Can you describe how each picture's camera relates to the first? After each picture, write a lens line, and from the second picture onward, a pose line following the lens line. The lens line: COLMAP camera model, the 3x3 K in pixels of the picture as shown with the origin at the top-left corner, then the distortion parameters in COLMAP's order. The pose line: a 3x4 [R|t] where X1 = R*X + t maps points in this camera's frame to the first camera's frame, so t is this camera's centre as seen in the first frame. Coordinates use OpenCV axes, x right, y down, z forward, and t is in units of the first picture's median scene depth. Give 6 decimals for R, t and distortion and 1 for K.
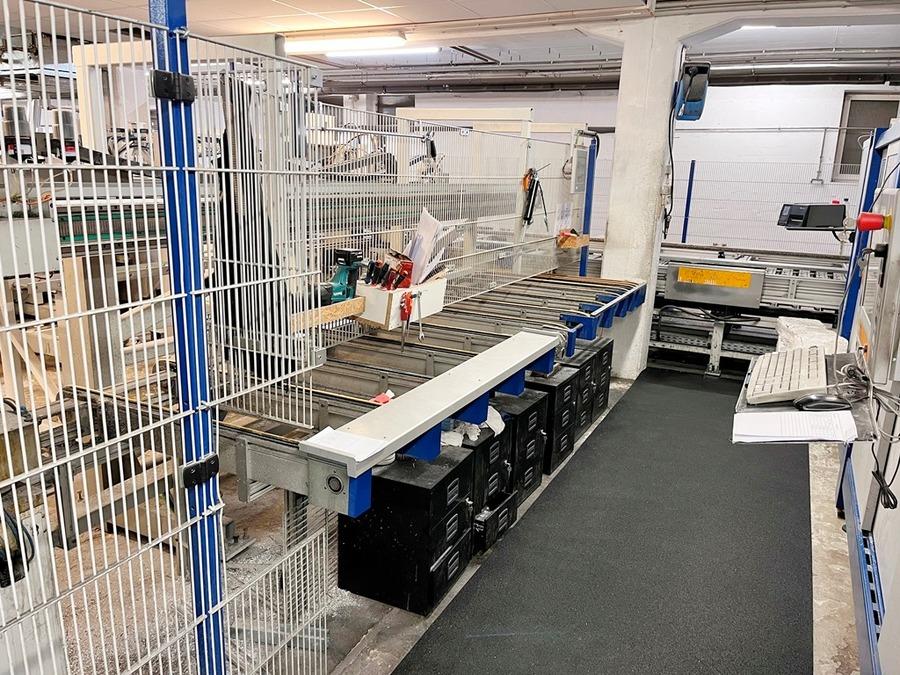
lens RADIAL K [[675.8, 0, 451.4], [0, 675.8, 343.9], [0, 0, 1]] dist [0.076572, -0.113652]
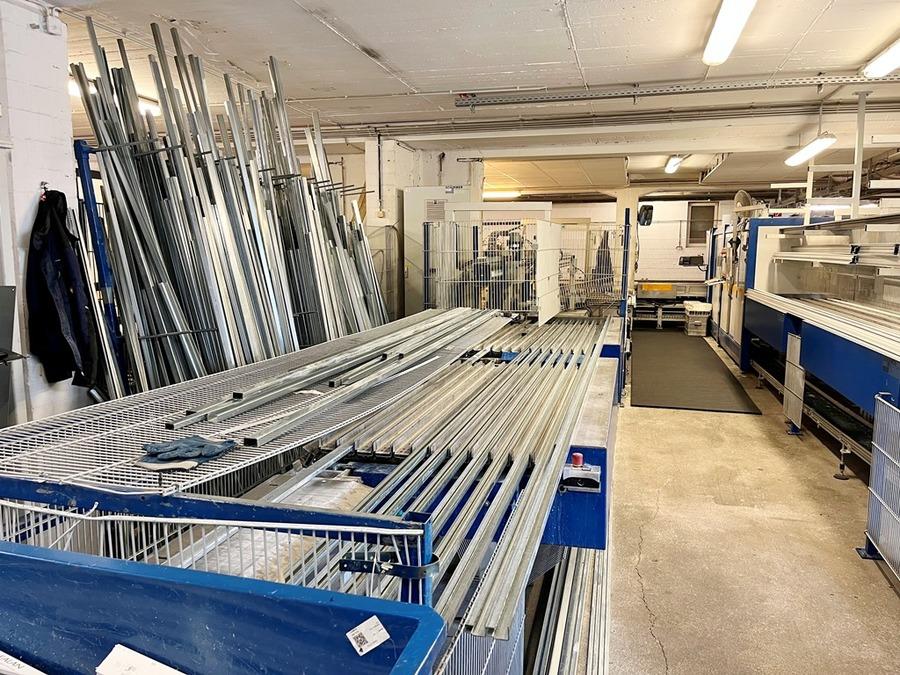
lens RADIAL K [[675.8, 0, 451.4], [0, 675.8, 343.9], [0, 0, 1]] dist [0.076572, -0.113652]
pose [[0.977478, -0.062883, 0.201449, -0.798614], [0.084150, 0.991542, -0.098804, 0.268704], [-0.193532, 0.113531, 0.974503, -1.149934]]
